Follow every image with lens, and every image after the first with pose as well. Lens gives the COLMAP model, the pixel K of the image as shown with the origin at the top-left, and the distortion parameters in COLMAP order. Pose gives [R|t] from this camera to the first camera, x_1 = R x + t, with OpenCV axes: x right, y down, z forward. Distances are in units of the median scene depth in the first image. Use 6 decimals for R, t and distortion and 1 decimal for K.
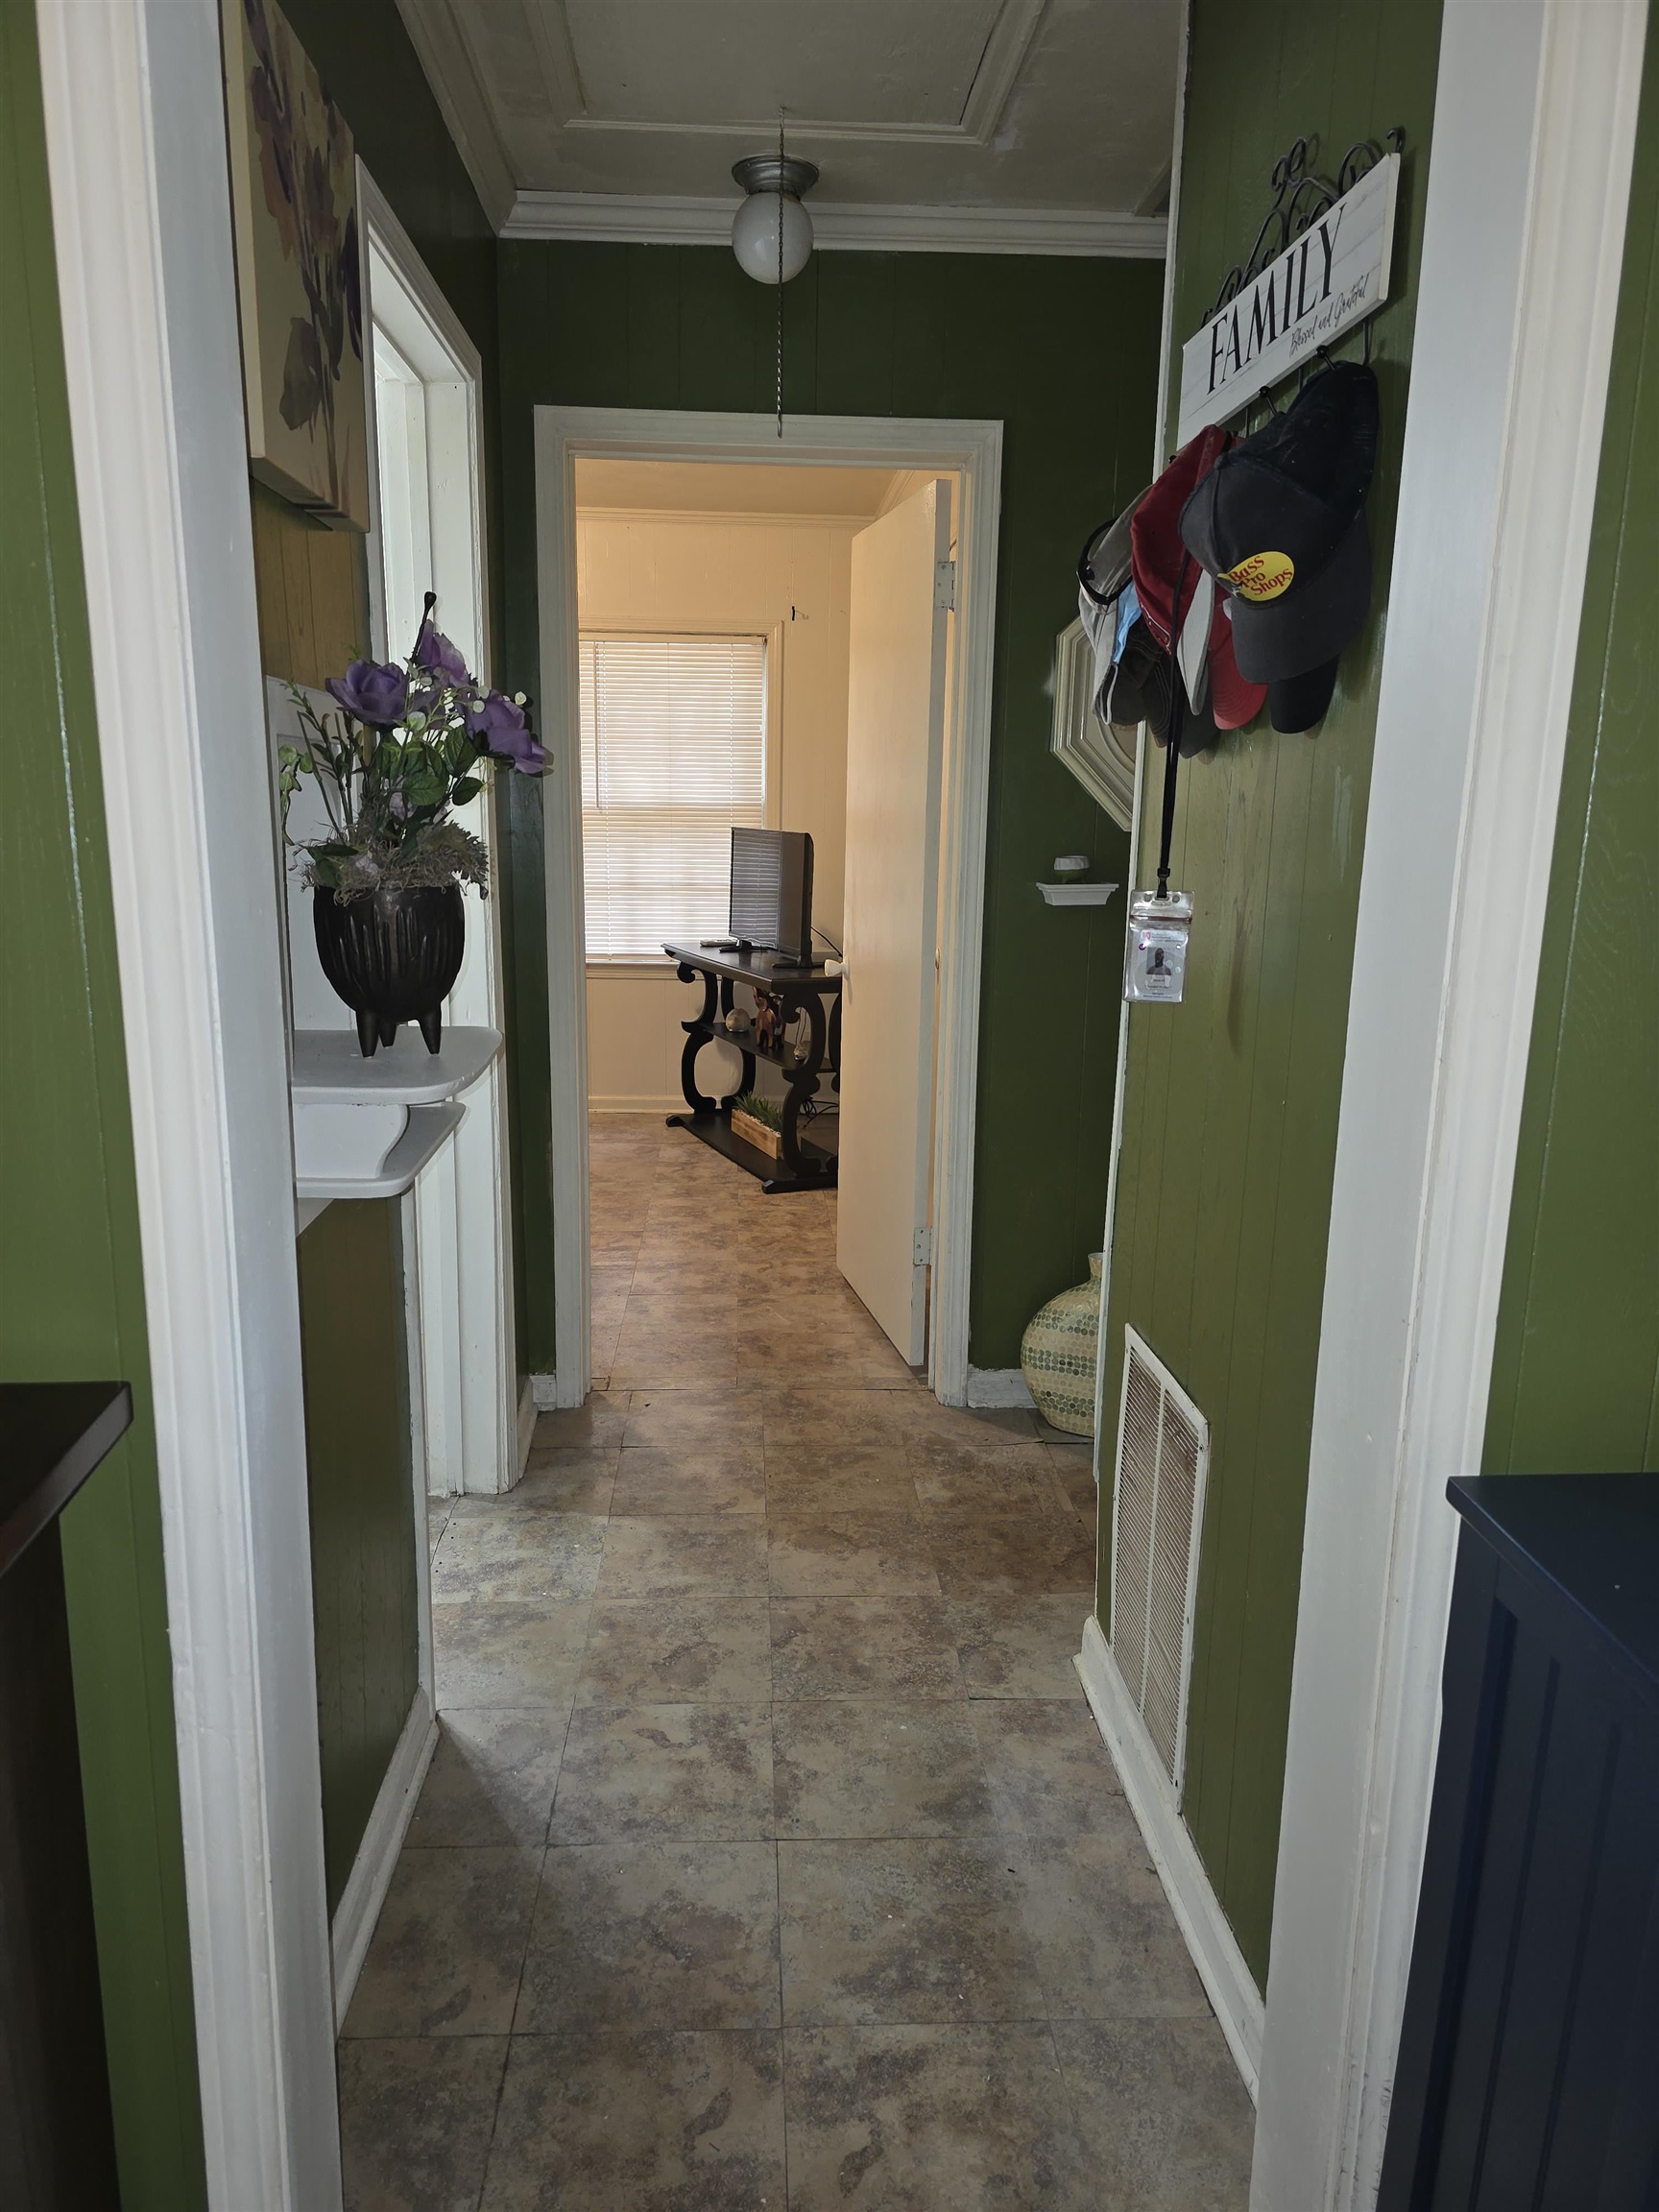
lens RADIAL K [[1459.0, 0, 824.3], [0, 1459.0, 1109.4], [0, 0, 1]] dist [0.019970, -0.003147]
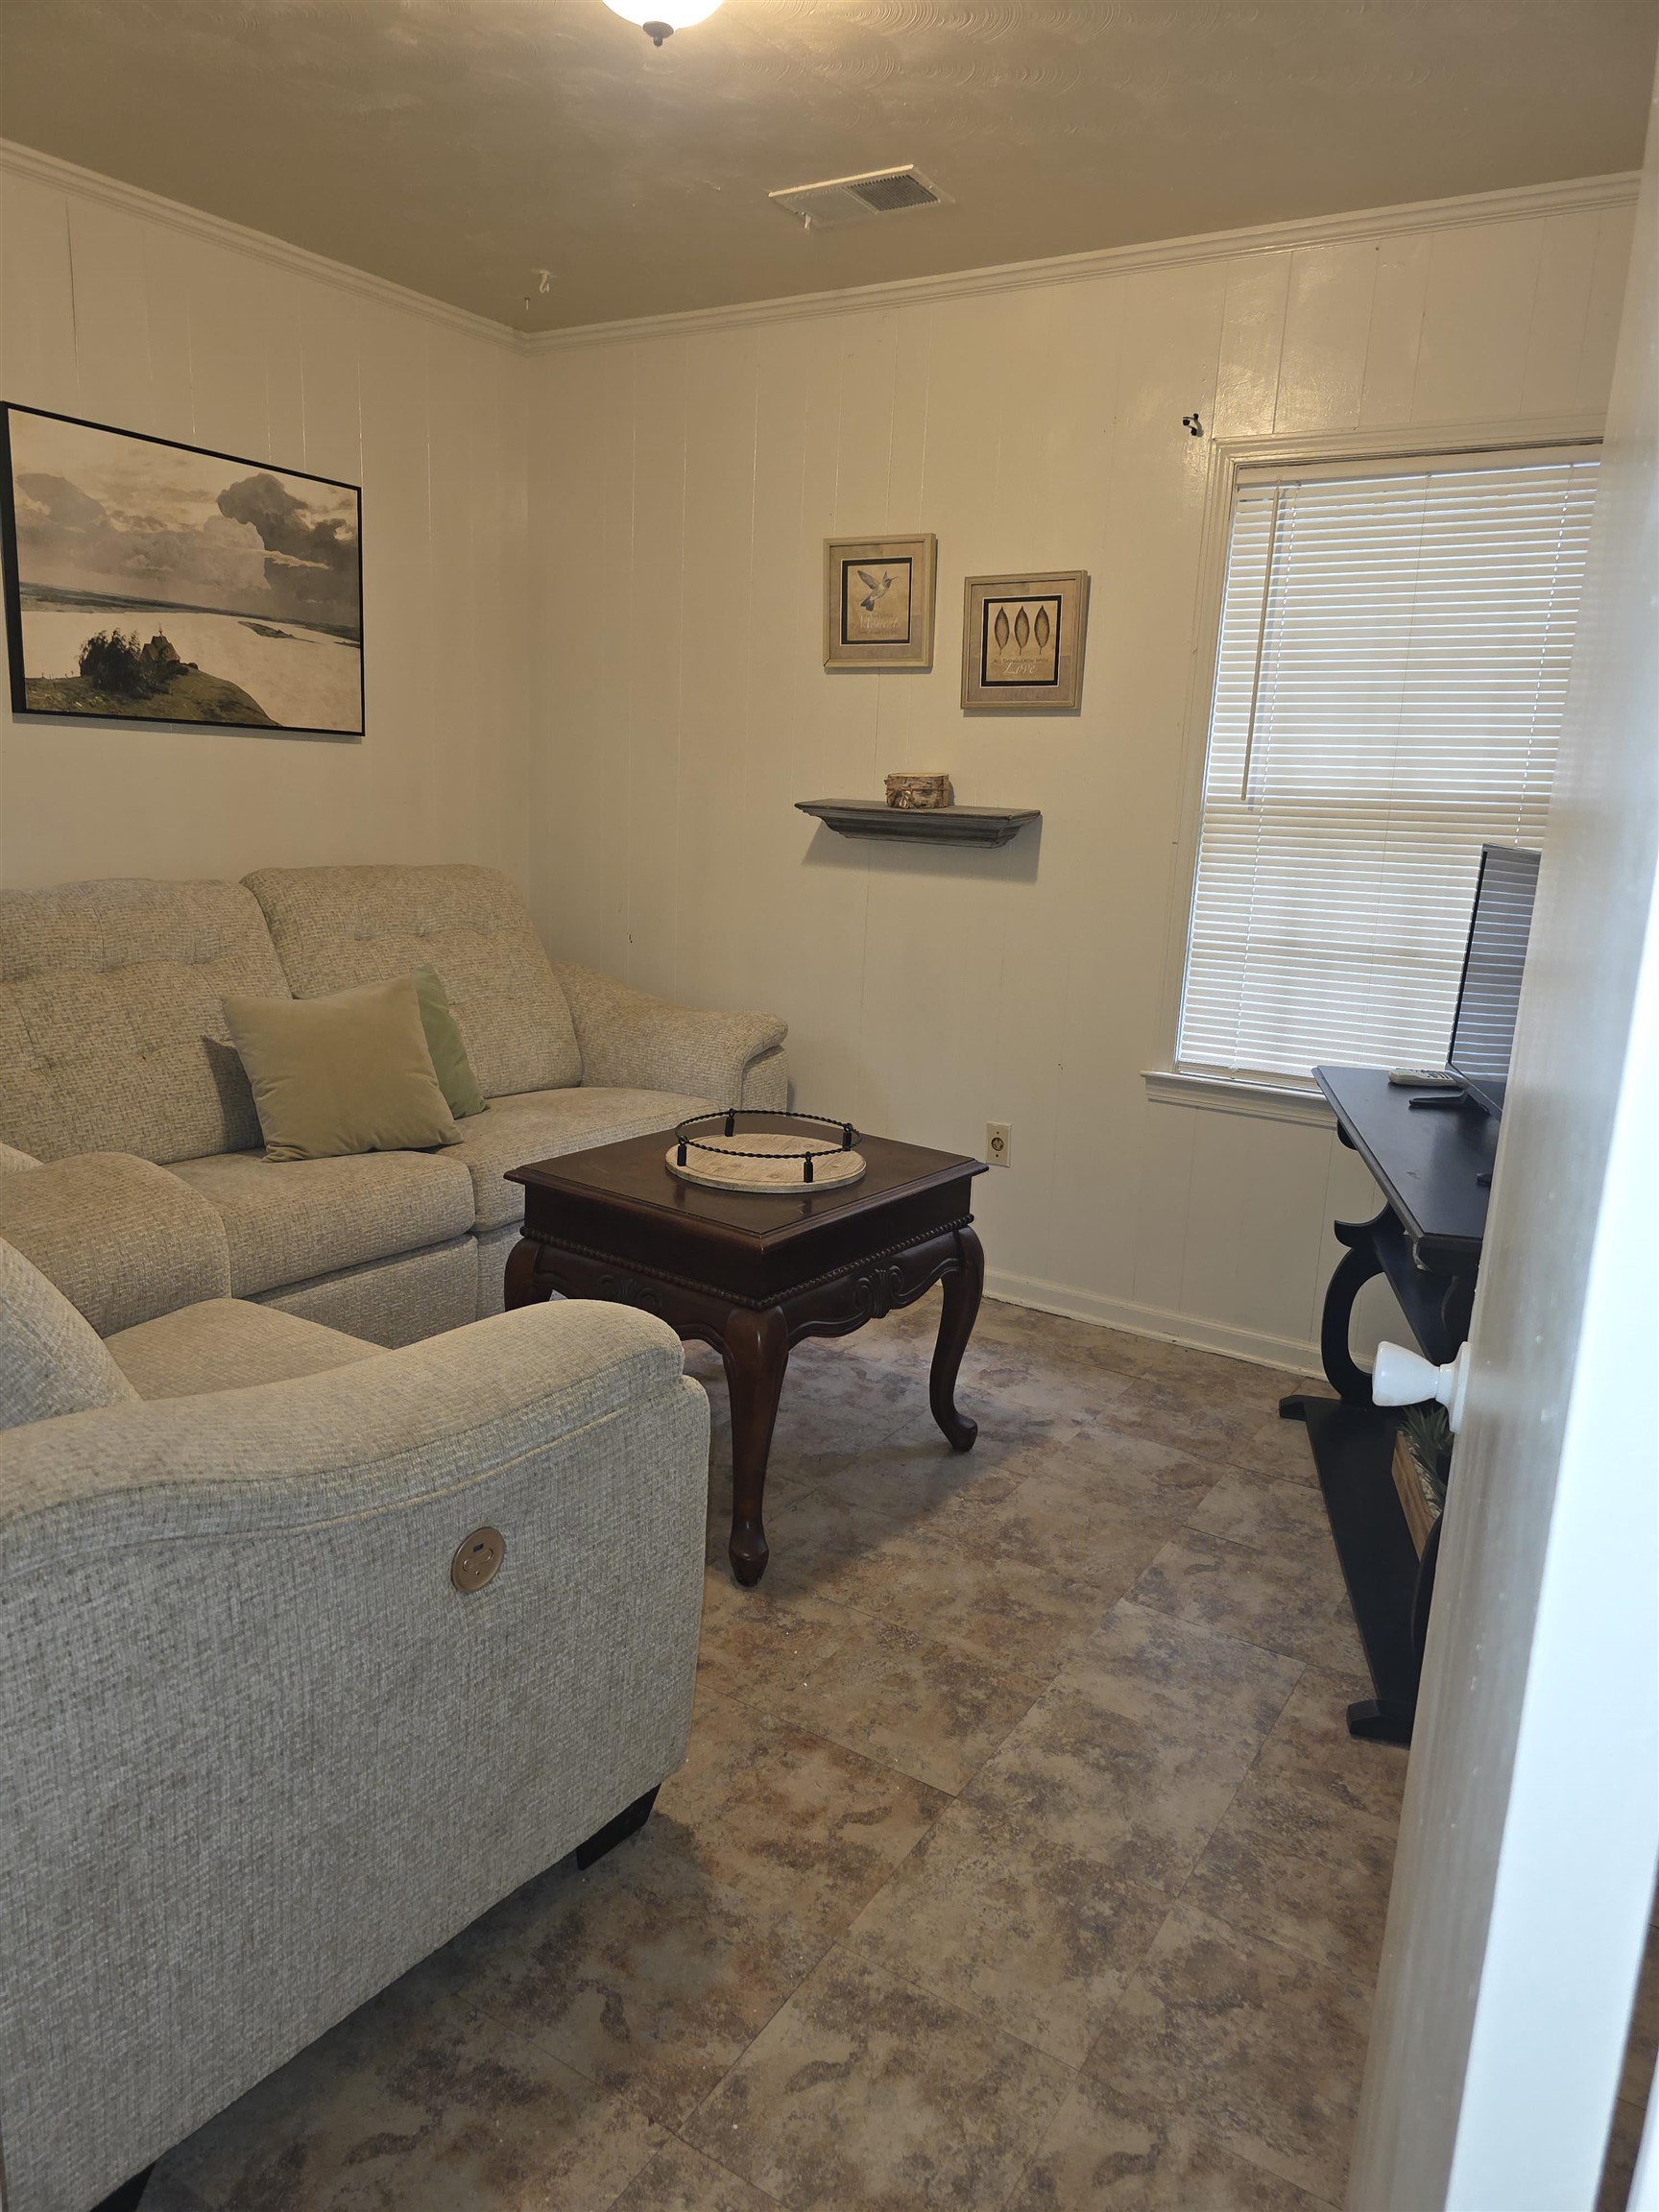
lens RADIAL K [[1459.0, 0, 818.2], [0, 1459.0, 1083.0], [0, 0, 1]] dist [0.019970, -0.003147]
pose [[0.804677, 0.131575, -0.578950, 0.054895], [-0.144931, 0.989166, 0.023365, -0.112145], [0.575752, 0.065107, 0.815028, 0.574179]]
